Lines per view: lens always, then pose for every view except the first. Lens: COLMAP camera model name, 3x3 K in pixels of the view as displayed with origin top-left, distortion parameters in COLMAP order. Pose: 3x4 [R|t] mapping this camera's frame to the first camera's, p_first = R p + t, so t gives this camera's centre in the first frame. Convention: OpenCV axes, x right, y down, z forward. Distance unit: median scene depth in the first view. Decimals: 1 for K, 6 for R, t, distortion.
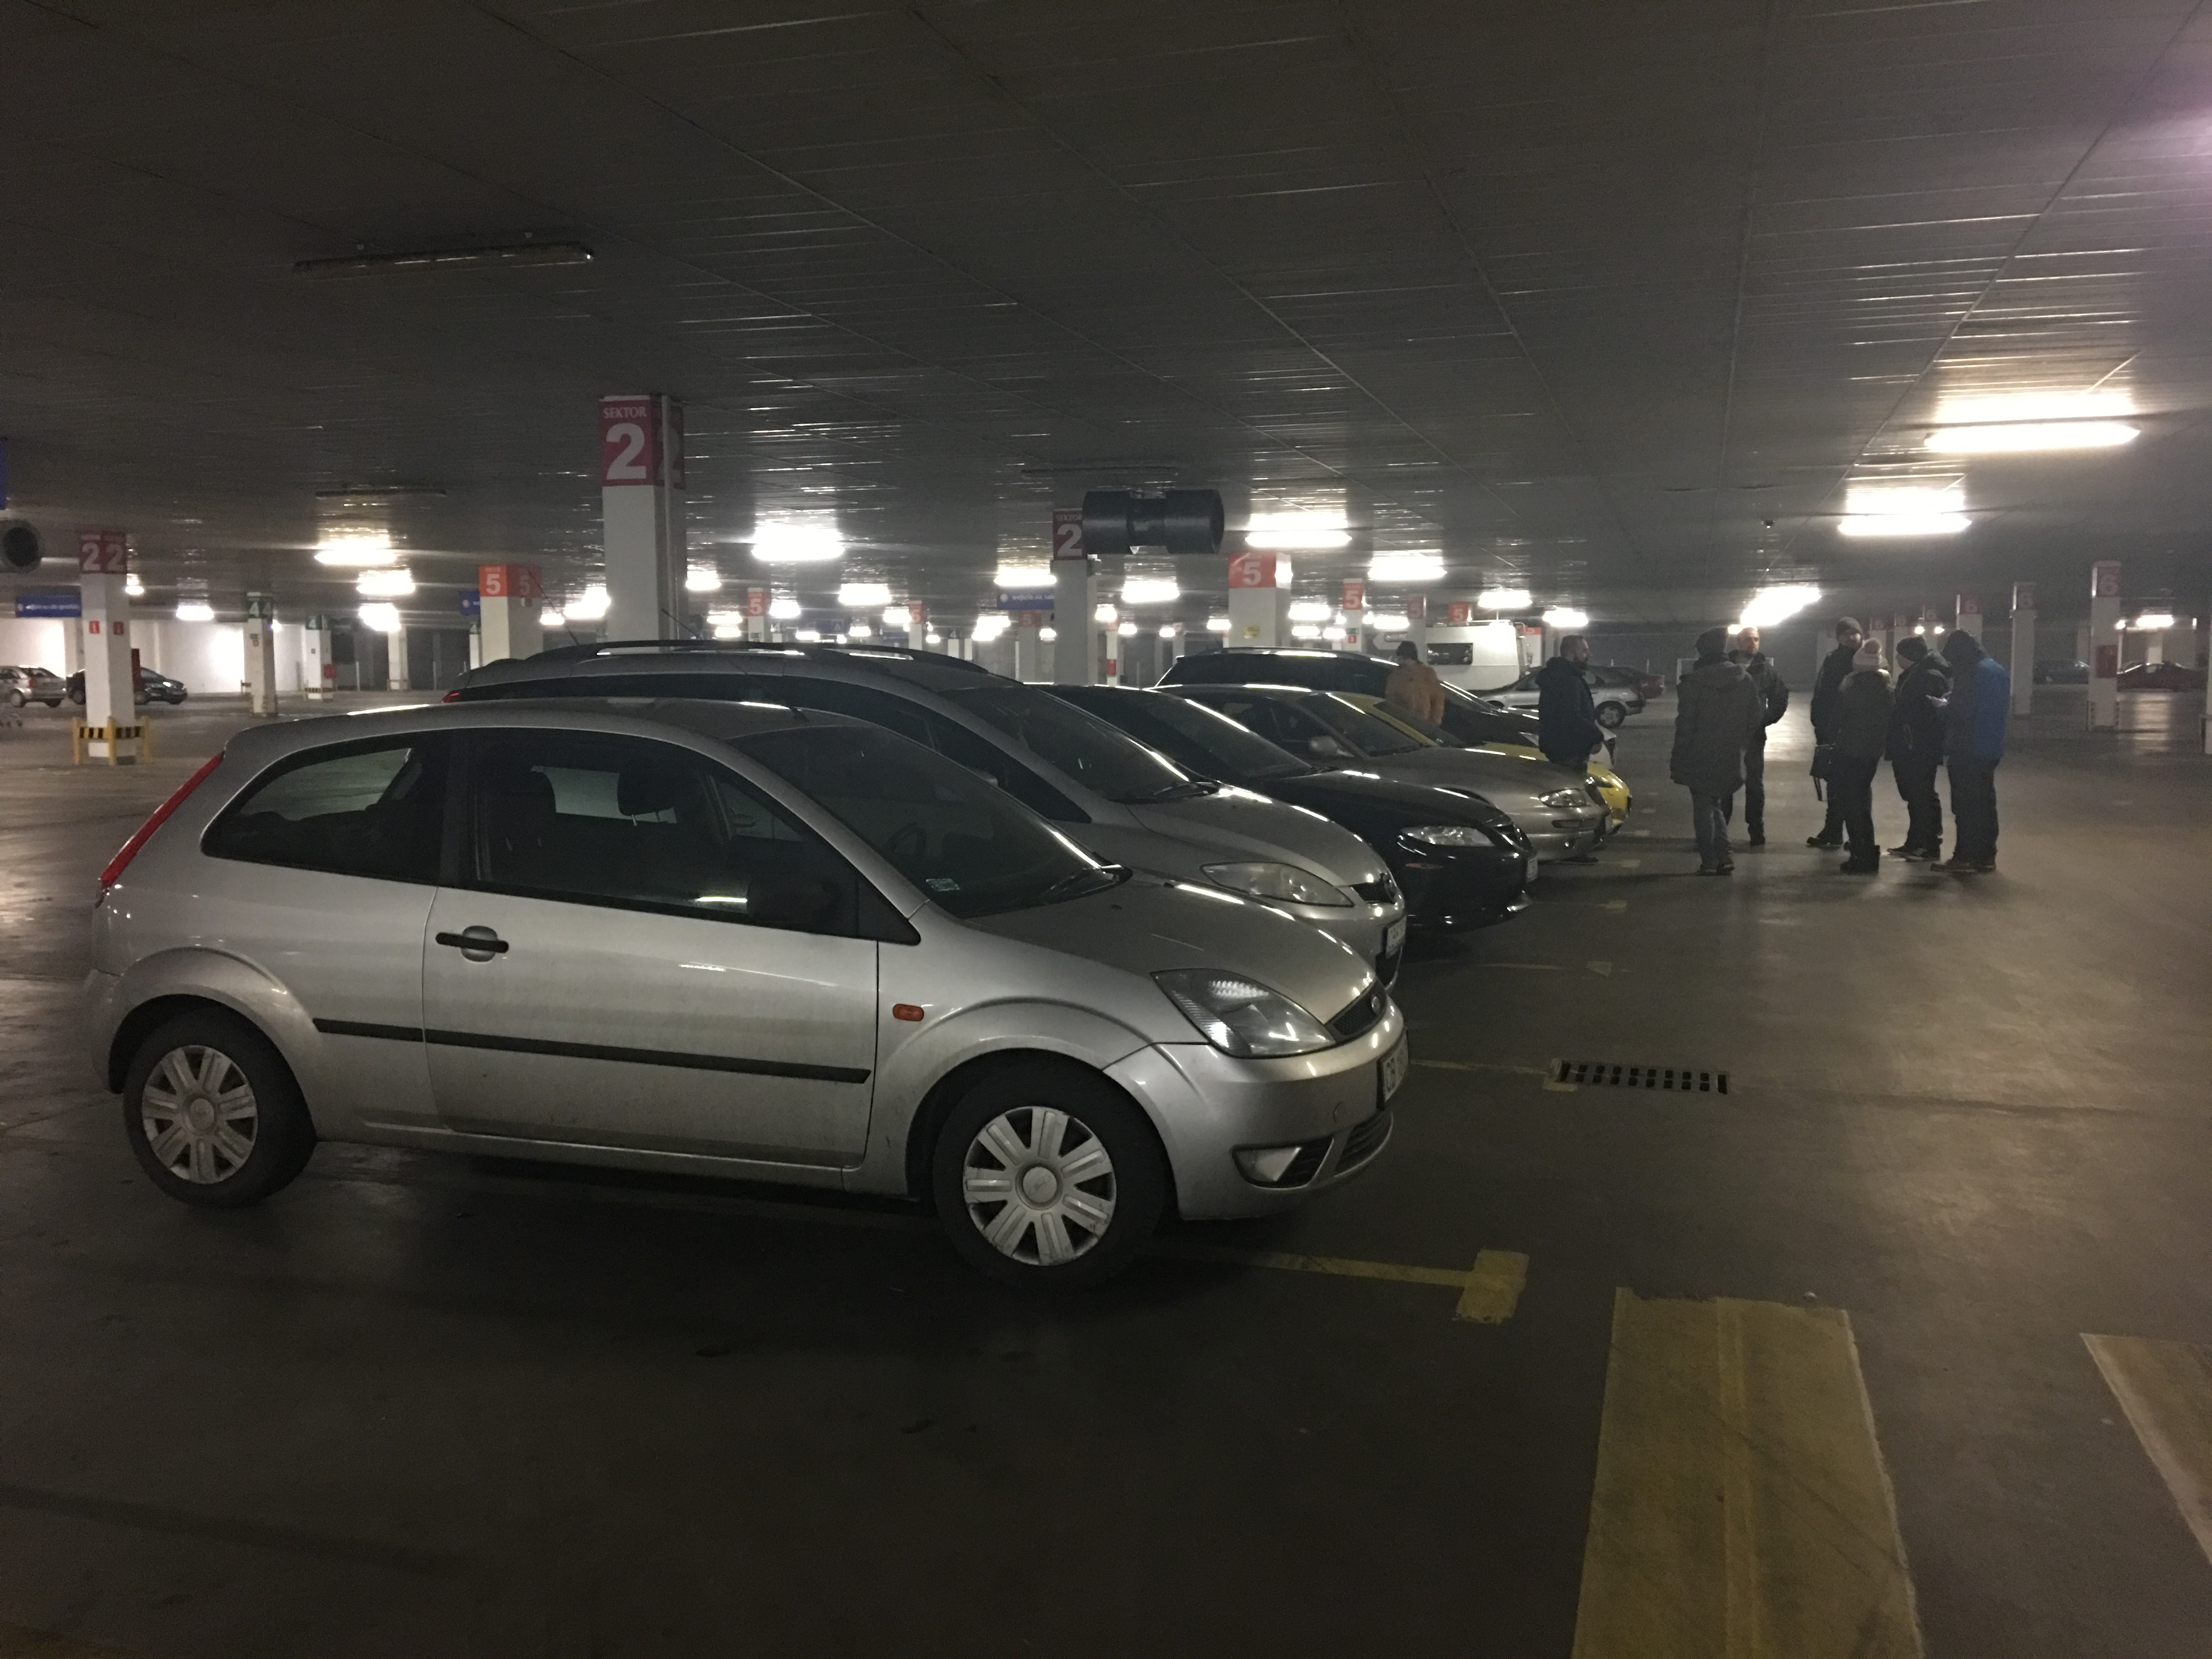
lens RADIAL K [[1860.5, 0, 1107.1], [0, 1860.5, 843.0], [0, 0, 1]] dist [0.081134, -0.001126]
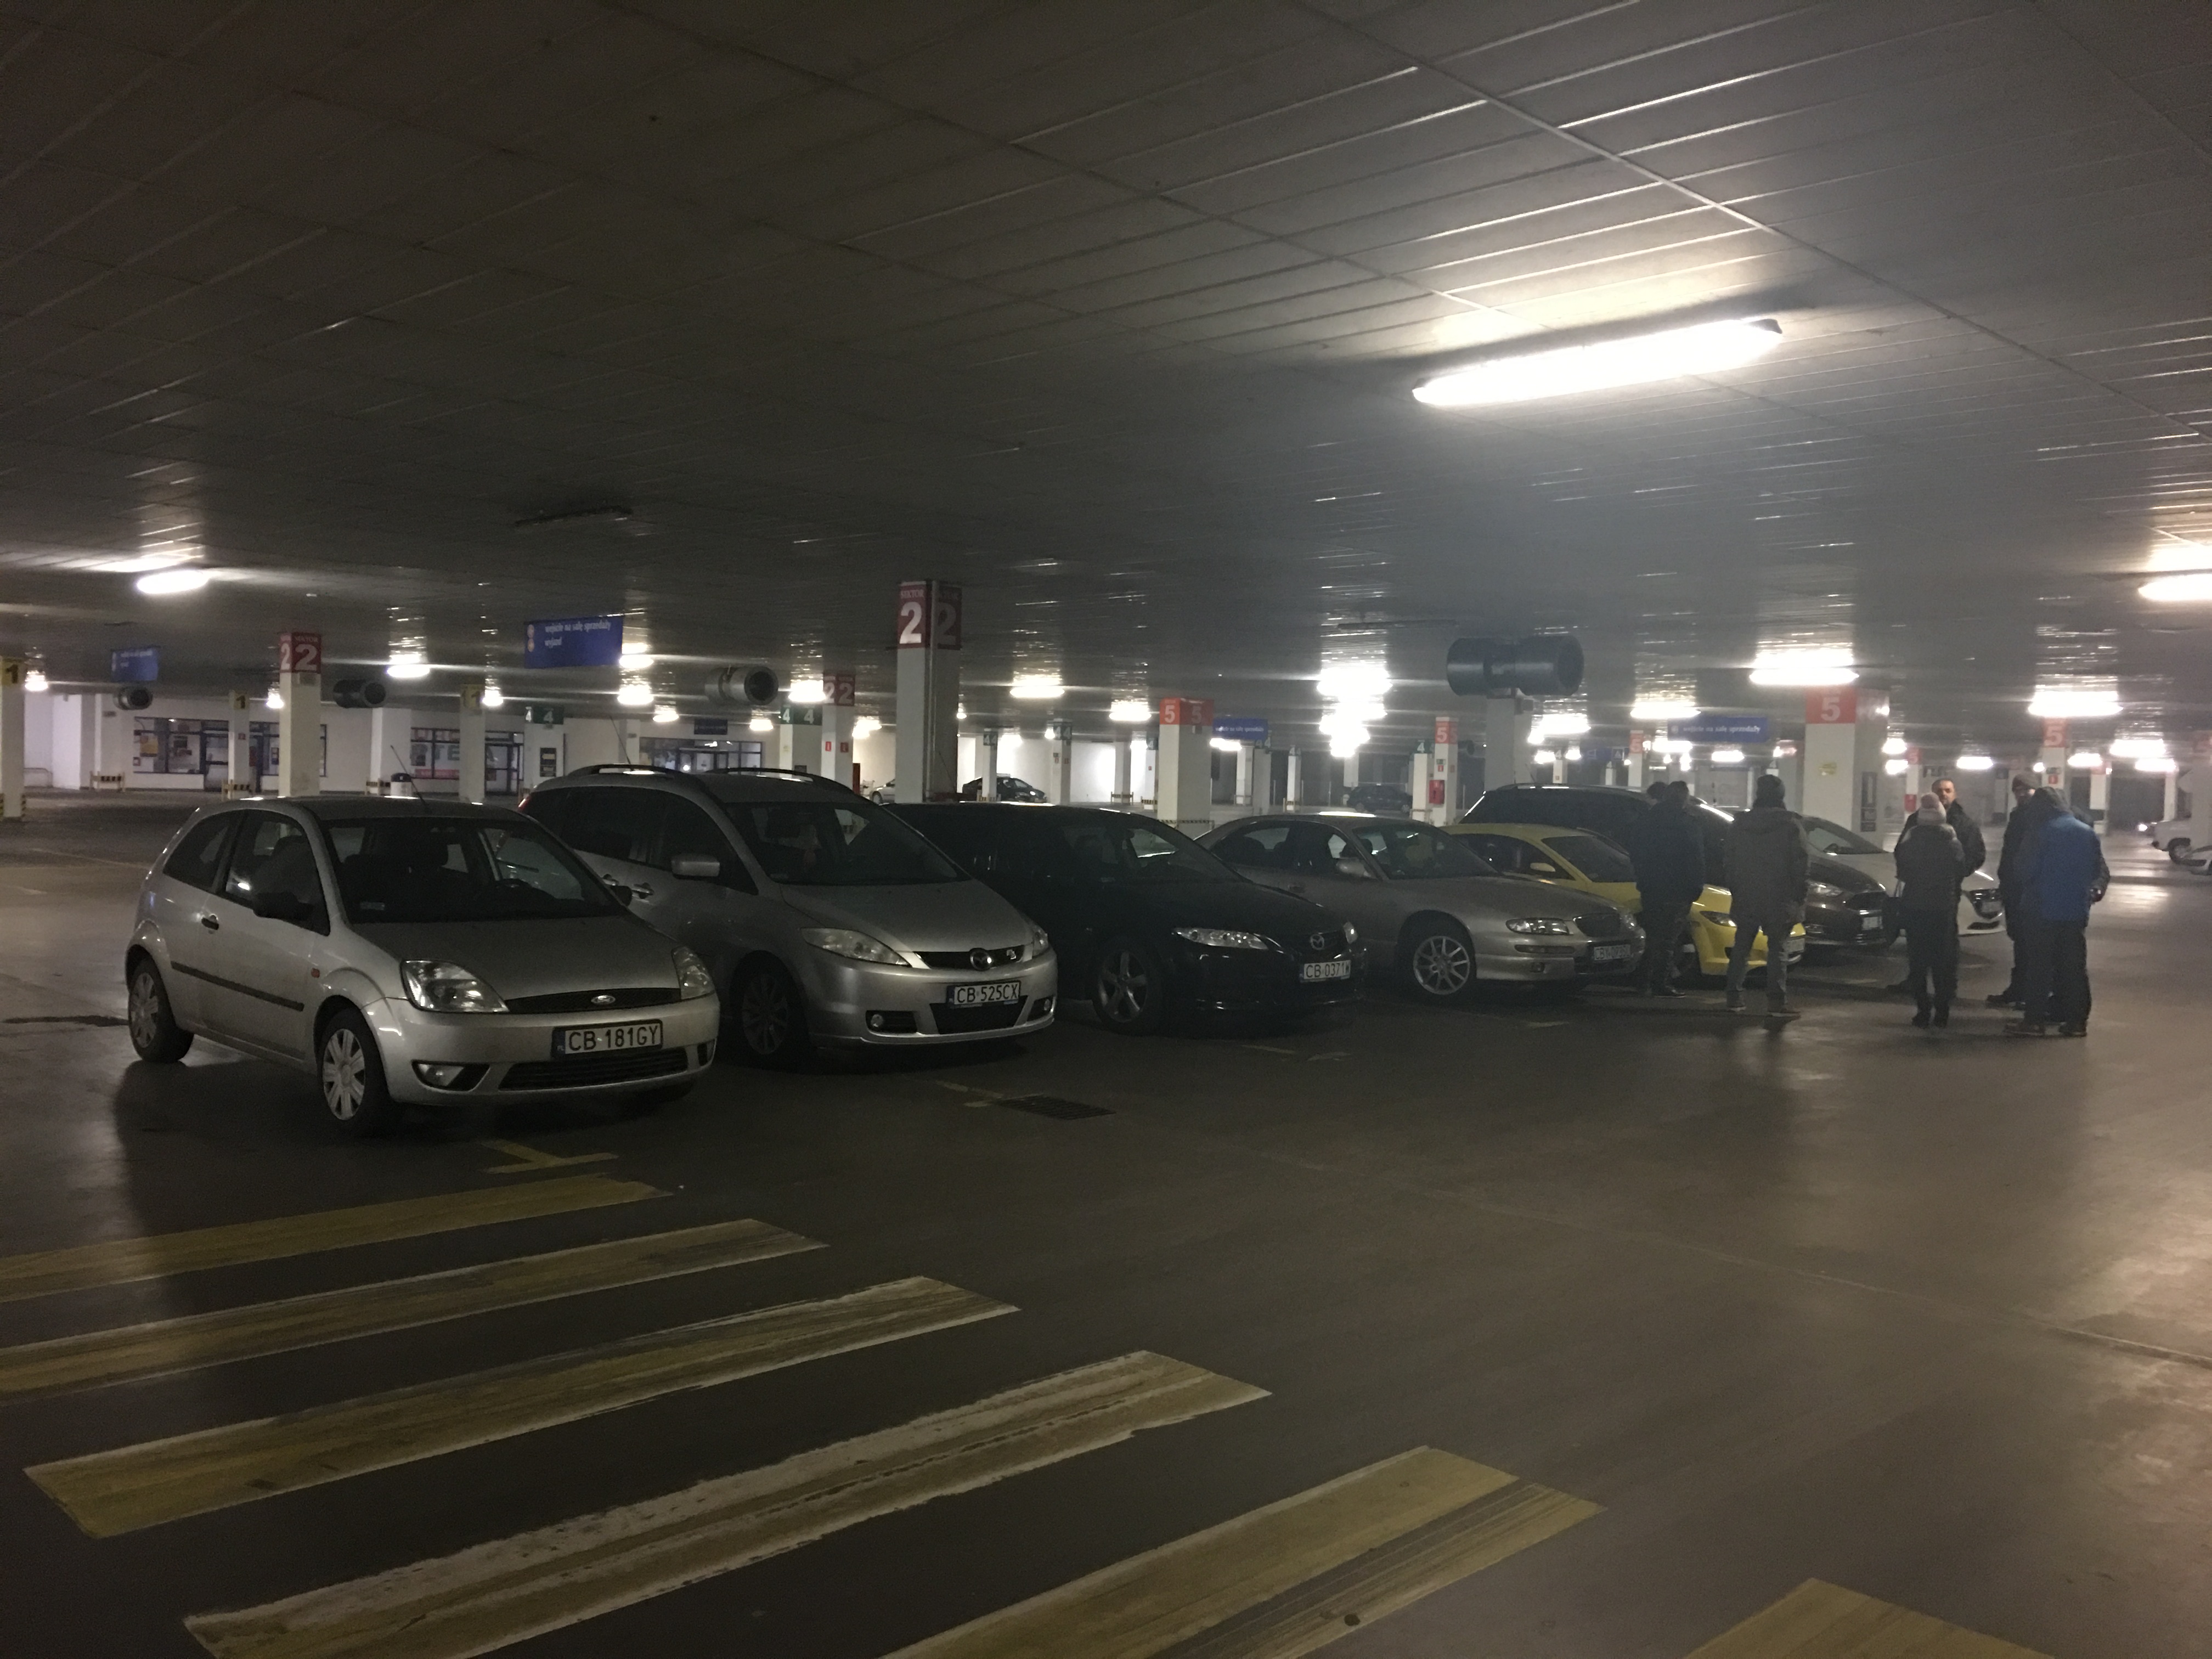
lens RADIAL K [[1860.5, 0, 1107.1], [0, 1860.5, 843.0], [0, 0, 1]] dist [0.081134, -0.001126]
pose [[0.884847, 0.043402, -0.463856, 0.487201], [-0.073704, 0.996153, -0.047391, -0.001129], [0.460015, 0.076122, 0.884642, -0.091832]]
